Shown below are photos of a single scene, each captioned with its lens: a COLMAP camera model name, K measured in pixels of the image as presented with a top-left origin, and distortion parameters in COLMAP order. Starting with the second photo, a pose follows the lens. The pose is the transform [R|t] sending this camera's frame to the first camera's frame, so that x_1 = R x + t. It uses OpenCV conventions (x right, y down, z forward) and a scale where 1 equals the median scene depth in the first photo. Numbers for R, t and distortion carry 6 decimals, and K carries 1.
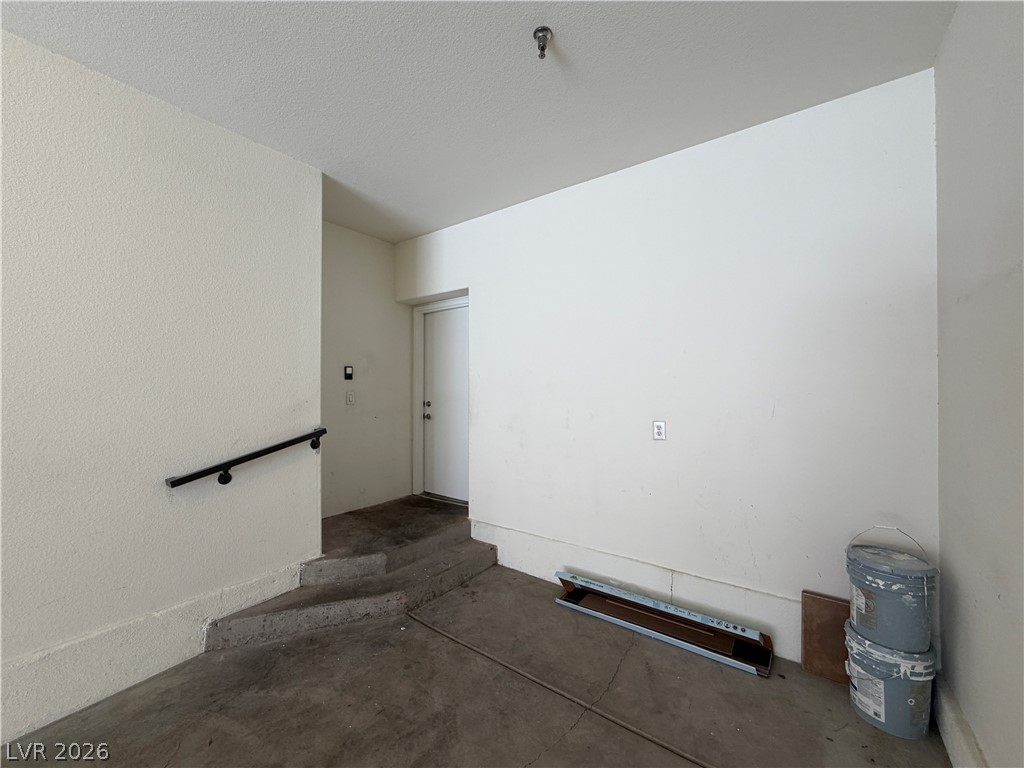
lens RADIAL K [[408.0, 0, 507.4], [0, 408.0, 384.7], [0, 0, 1]] dist [-0.001067, 0.000083]
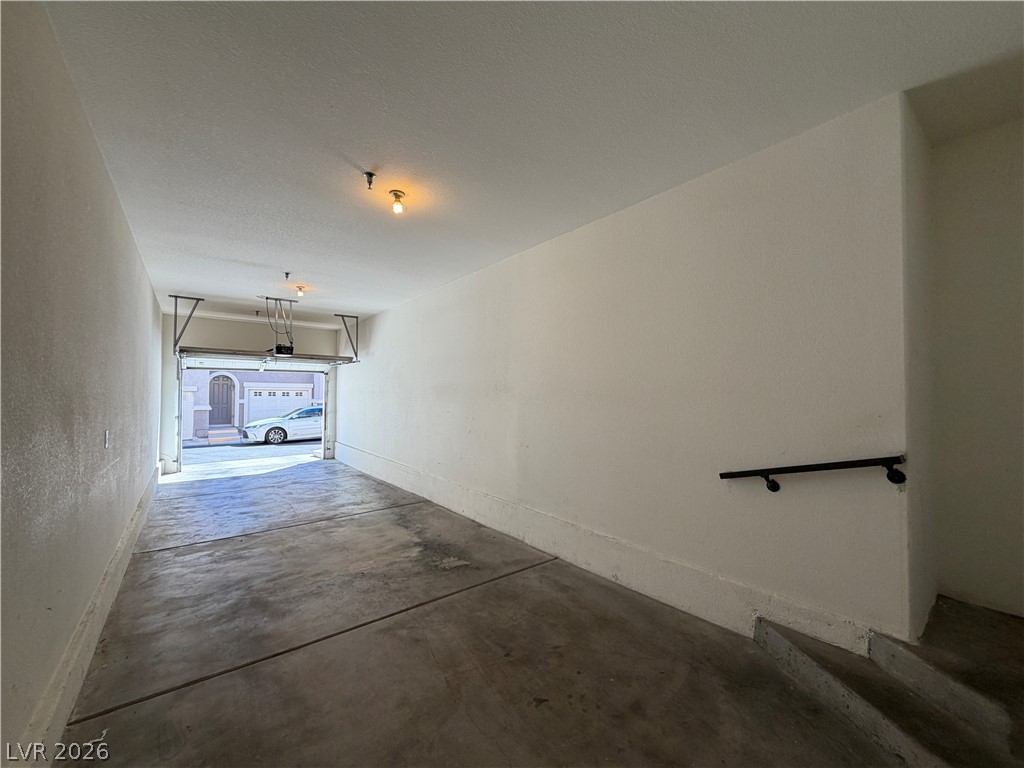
lens RADIAL K [[408.0, 0, 507.4], [0, 408.0, 384.7], [0, 0, 1]] dist [-0.001067, 0.000083]
pose [[-0.264745, -0.019747, -0.964116, 0.456897], [0.005280, 0.999746, -0.021927, -0.004070], [0.964304, -0.010896, -0.264574, 0.608381]]
